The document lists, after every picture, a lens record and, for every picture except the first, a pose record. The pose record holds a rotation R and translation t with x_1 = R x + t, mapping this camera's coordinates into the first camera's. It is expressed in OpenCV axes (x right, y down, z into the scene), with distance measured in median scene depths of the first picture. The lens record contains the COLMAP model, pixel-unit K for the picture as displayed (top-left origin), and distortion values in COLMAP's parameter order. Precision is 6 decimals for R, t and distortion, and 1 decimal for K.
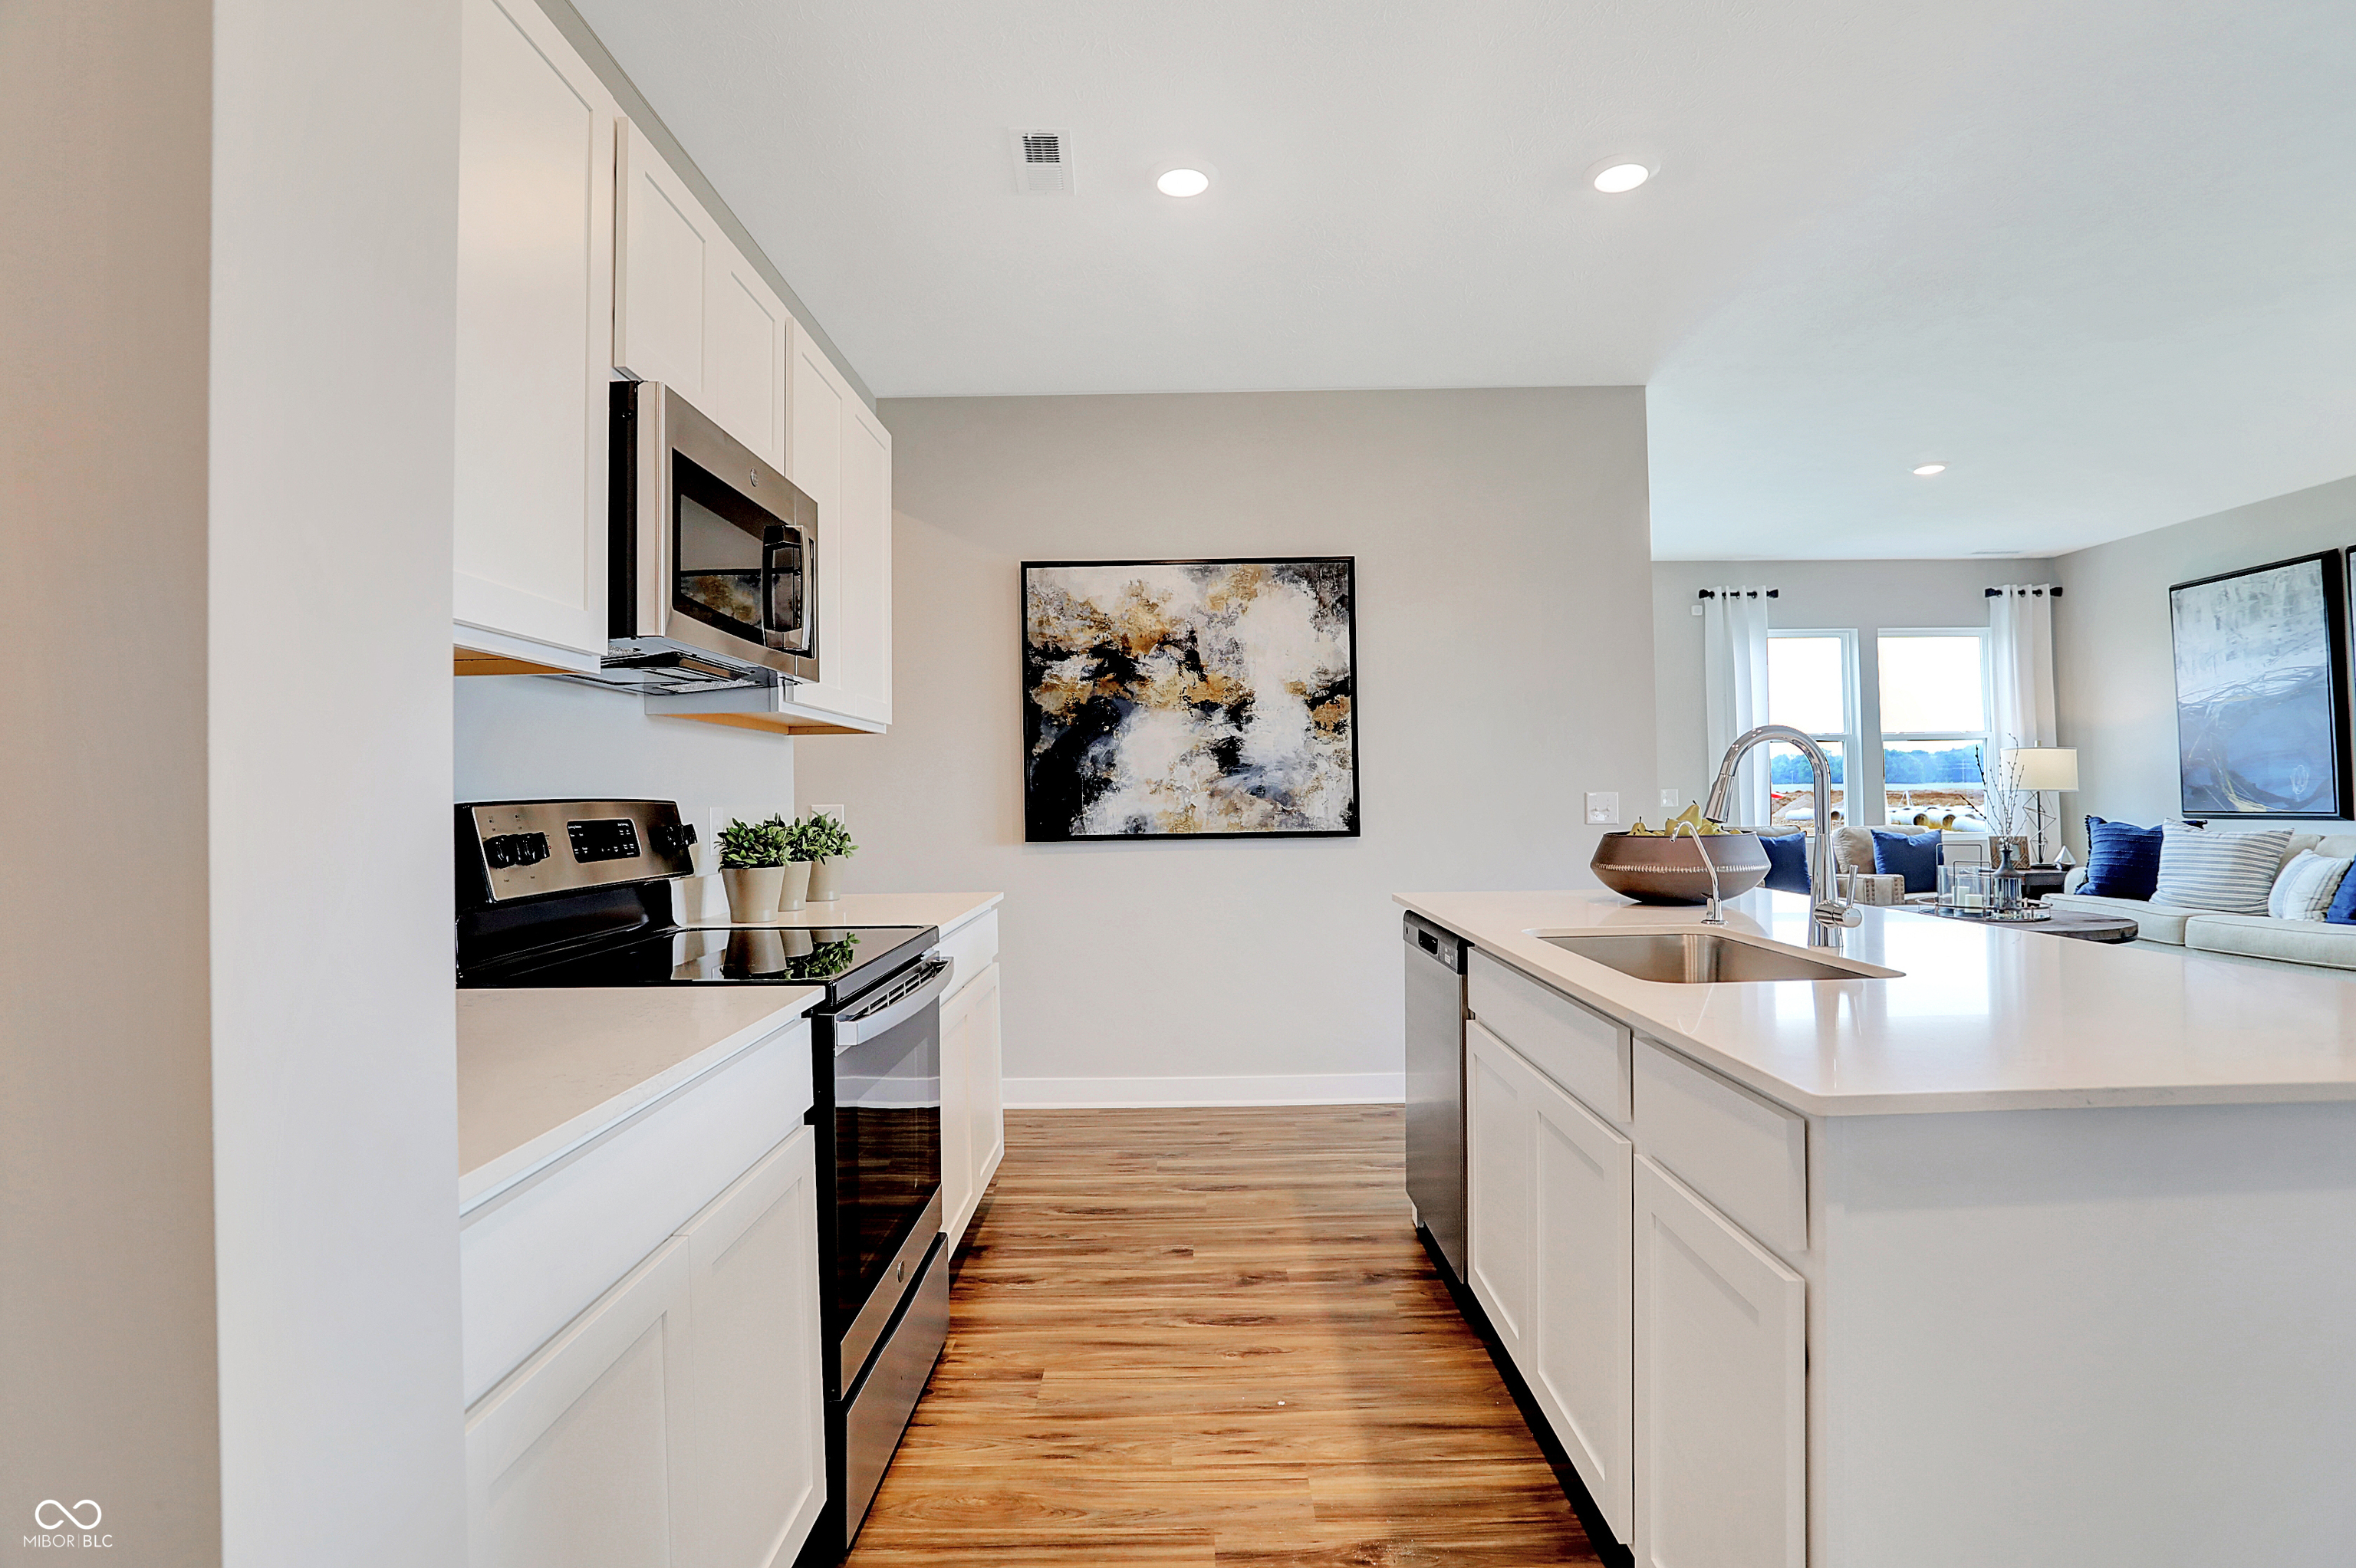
lens RADIAL K [[1148.5, 0, 1180.3], [0, 1148.5, 779.2], [0, 0, 1]] dist [0.000127, -0.000061]
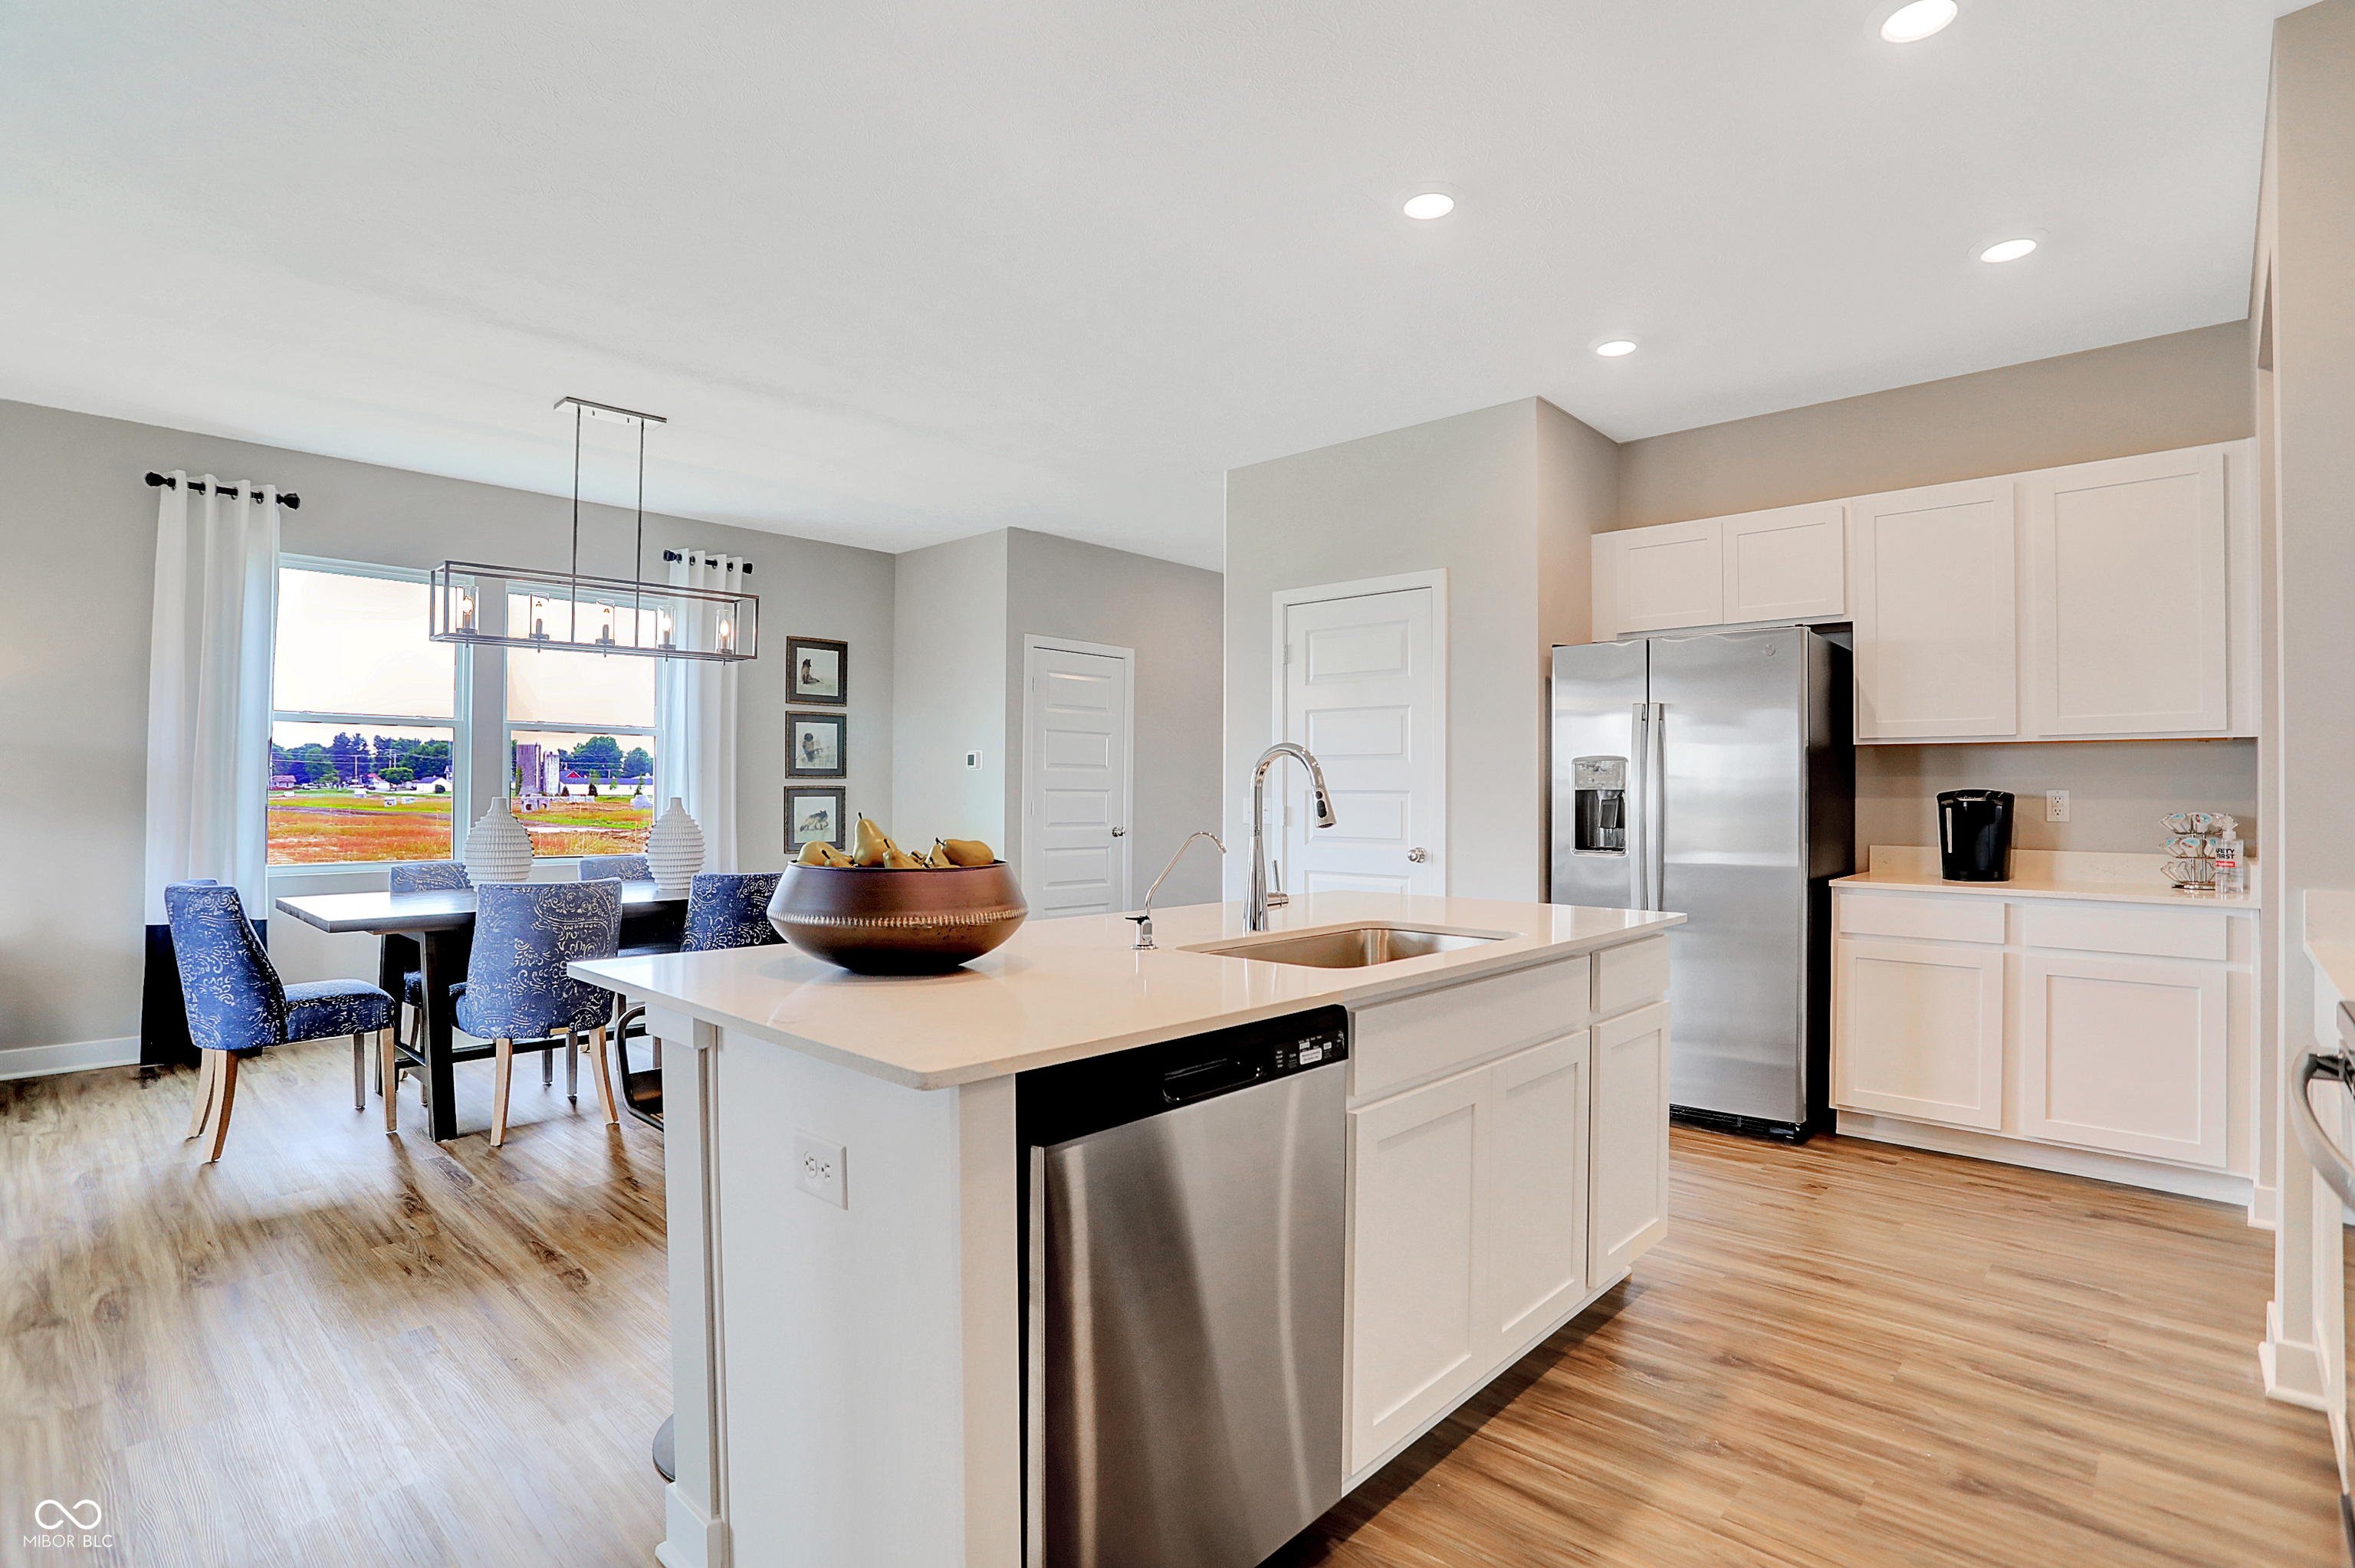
lens RADIAL K [[1147.9, 0, 1176.2], [0, 1147.9, 783.7], [0, 0, 1]] dist [0.000127, -0.000061]
pose [[-0.737480, 0.005955, 0.675342, -0.211656], [-0.013867, 0.999617, -0.023956, 0.014505], [-0.675226, -0.027032, -0.737115, 2.060781]]
